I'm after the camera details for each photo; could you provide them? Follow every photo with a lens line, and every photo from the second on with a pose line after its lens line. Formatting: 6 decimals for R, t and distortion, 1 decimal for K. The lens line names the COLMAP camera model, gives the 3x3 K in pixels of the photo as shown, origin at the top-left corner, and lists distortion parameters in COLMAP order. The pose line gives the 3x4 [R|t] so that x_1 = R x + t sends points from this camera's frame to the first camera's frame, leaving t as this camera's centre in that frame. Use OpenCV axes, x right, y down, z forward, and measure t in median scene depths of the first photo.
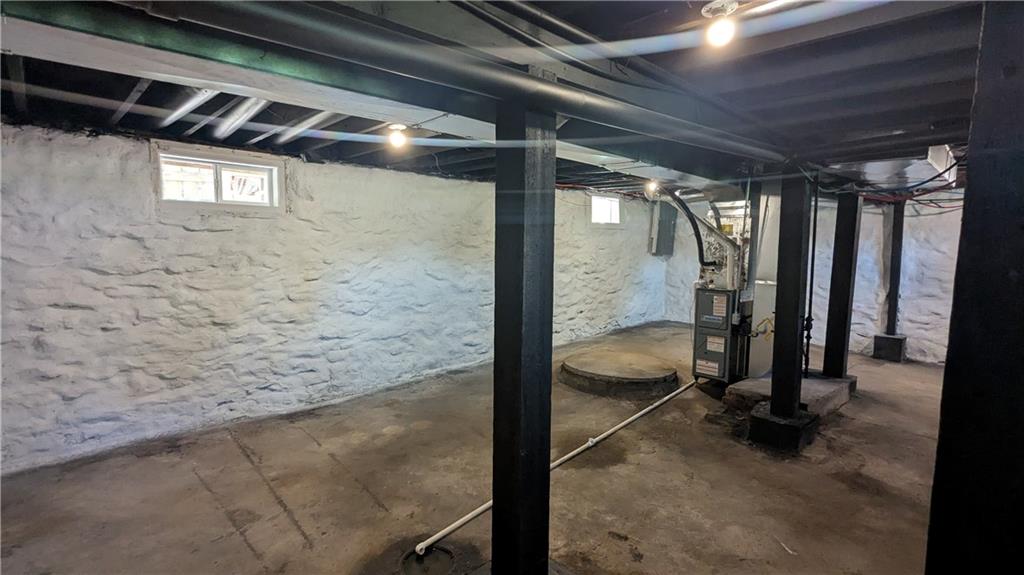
lens RADIAL K [[483.6, 0, 515.9], [0, 483.6, 287.9], [0, 0, 1]] dist [-0.003032, 0.002219]
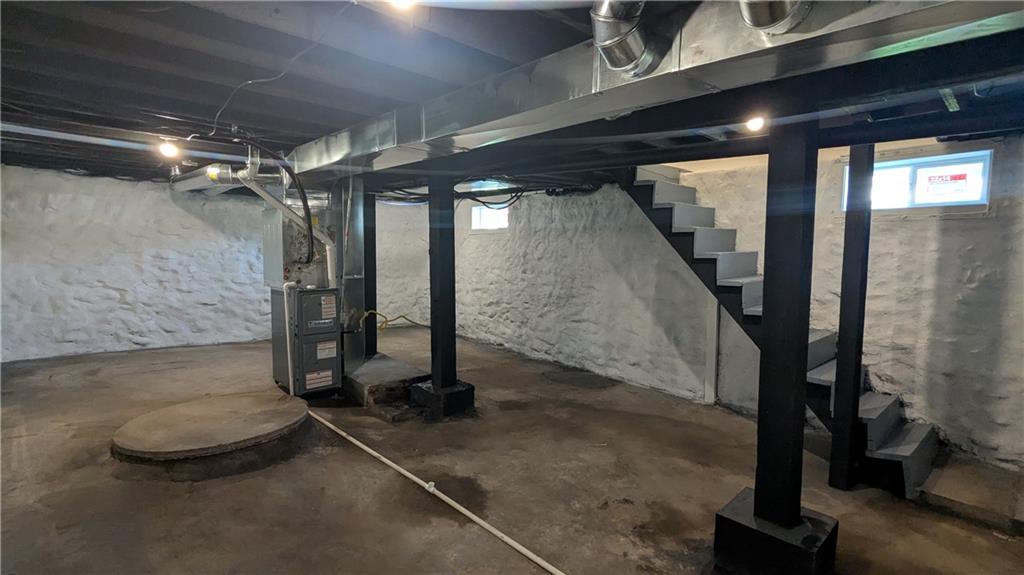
lens RADIAL K [[483.6, 0, 515.8], [0, 483.6, 285.8], [0, 0, 1]] dist [-0.003032, 0.002219]
pose [[0.022915, -0.097237, 0.994997, -0.603860], [0.080942, 0.992172, 0.095097, -0.077661], [-0.996455, 0.078358, 0.030606, 0.800425]]
